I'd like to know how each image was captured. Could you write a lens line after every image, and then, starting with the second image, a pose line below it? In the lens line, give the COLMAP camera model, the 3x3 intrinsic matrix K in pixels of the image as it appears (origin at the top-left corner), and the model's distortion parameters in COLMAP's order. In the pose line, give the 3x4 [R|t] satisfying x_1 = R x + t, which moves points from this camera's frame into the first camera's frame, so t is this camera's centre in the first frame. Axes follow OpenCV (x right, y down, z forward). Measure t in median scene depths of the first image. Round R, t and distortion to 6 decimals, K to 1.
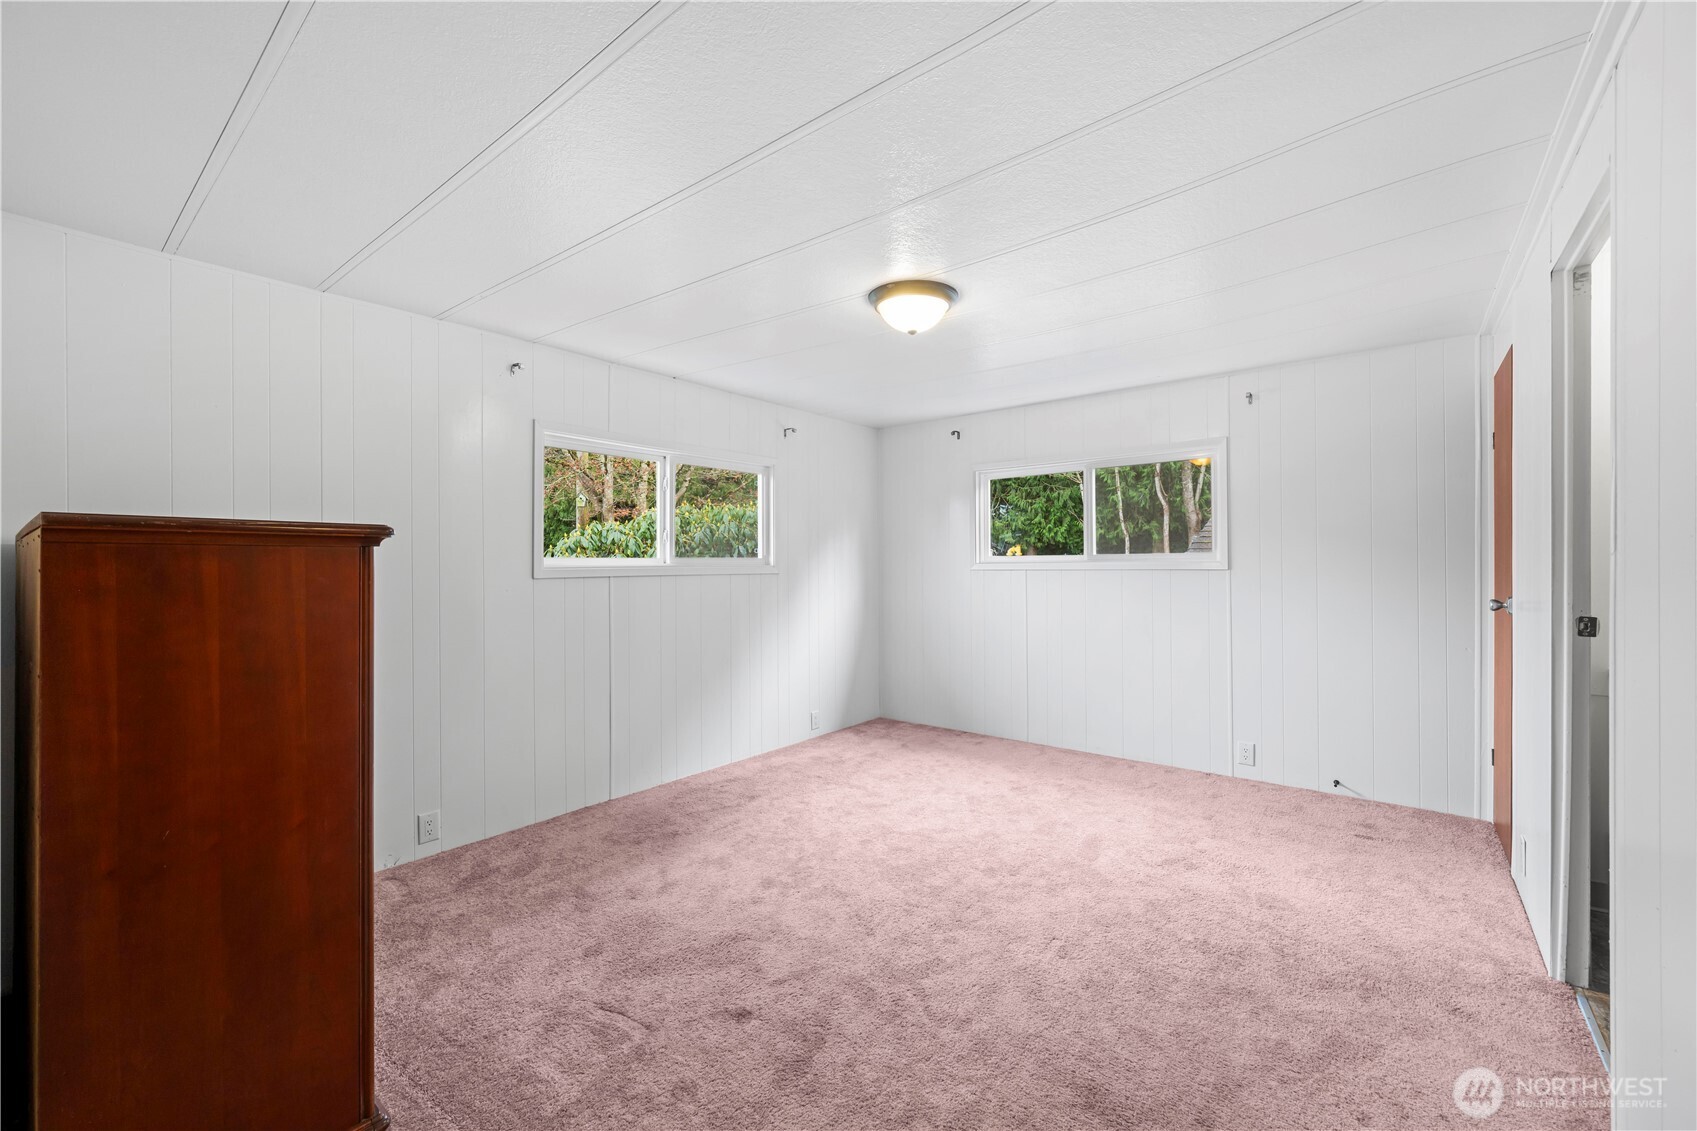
lens RADIAL K [[675.5, 0, 846.2], [0, 675.5, 561.0], [0, 0, 1]] dist [-0.000785, -0.000211]
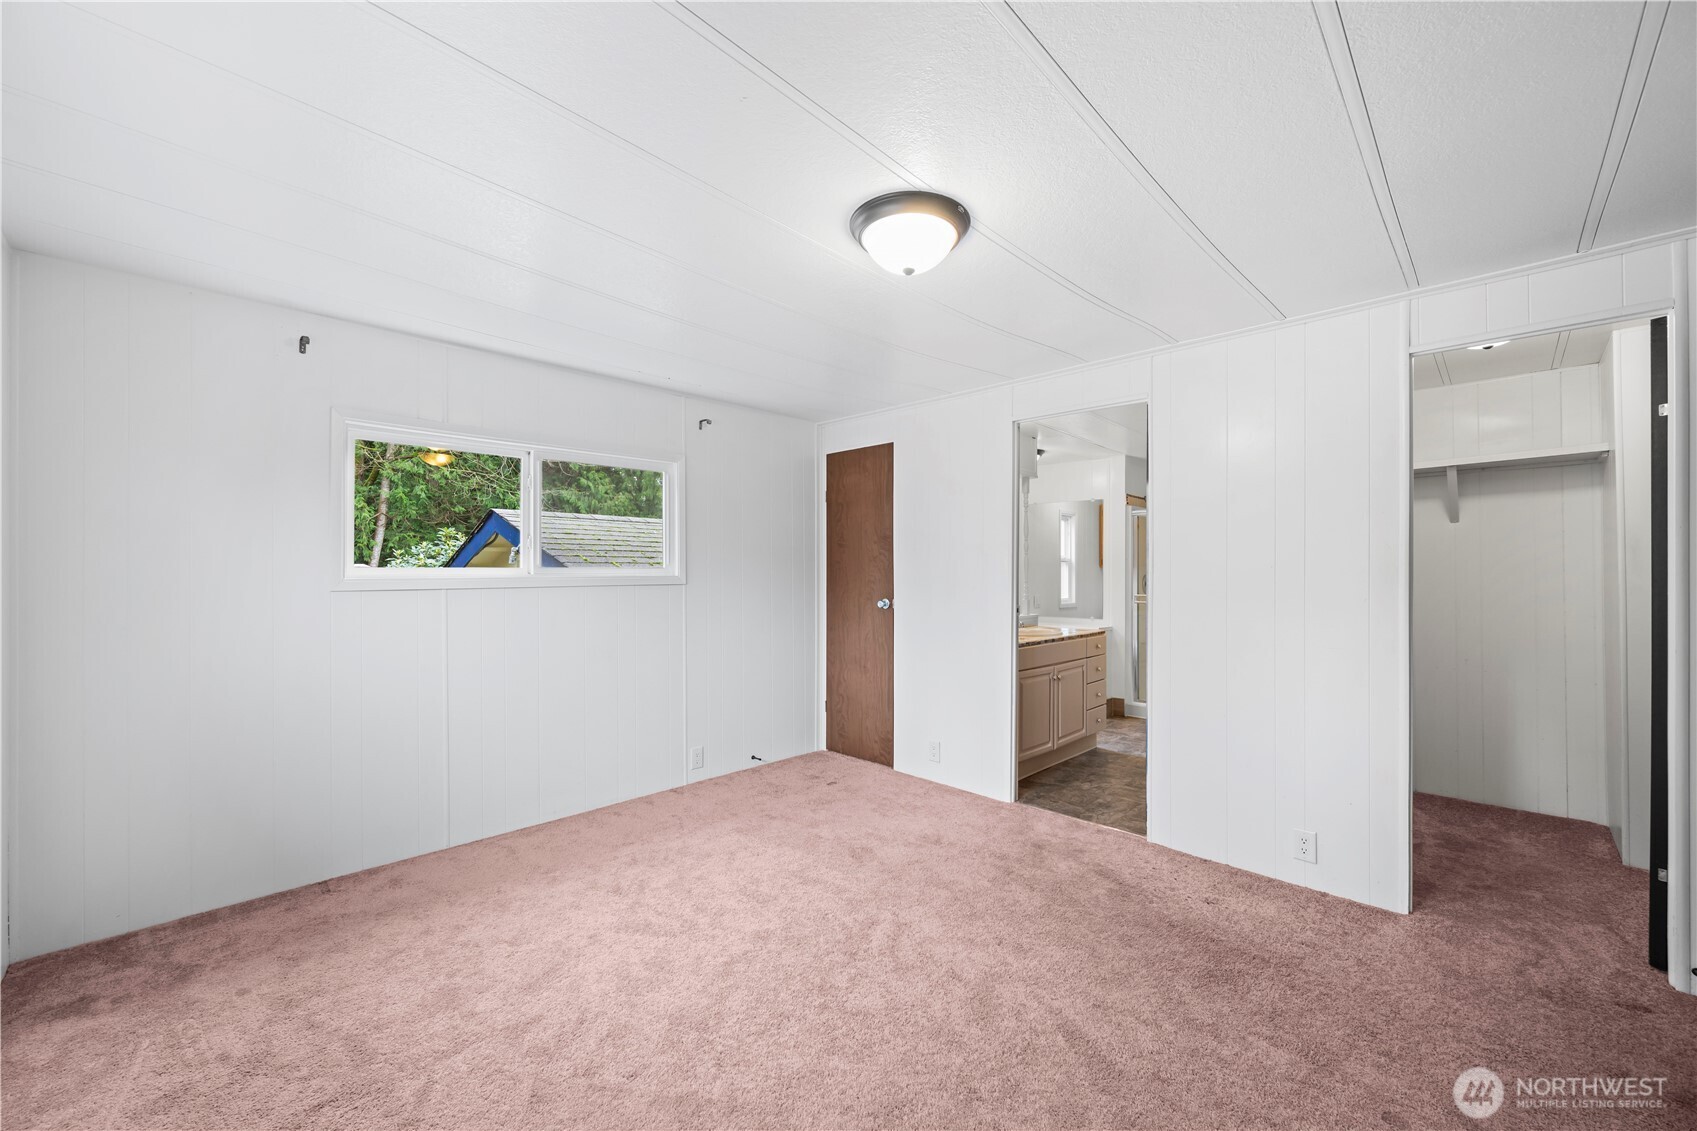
lens RADIAL K [[643.6, 0, 877.0], [0, 643.6, 579.0], [0, 0, 1]] dist [-0.000991, -0.000143]
pose [[0.088745, -0.002306, 0.996052, -0.413034], [-0.004797, 0.999985, 0.002742, -0.000021], [-0.996043, -0.005021, 0.088733, 0.667946]]
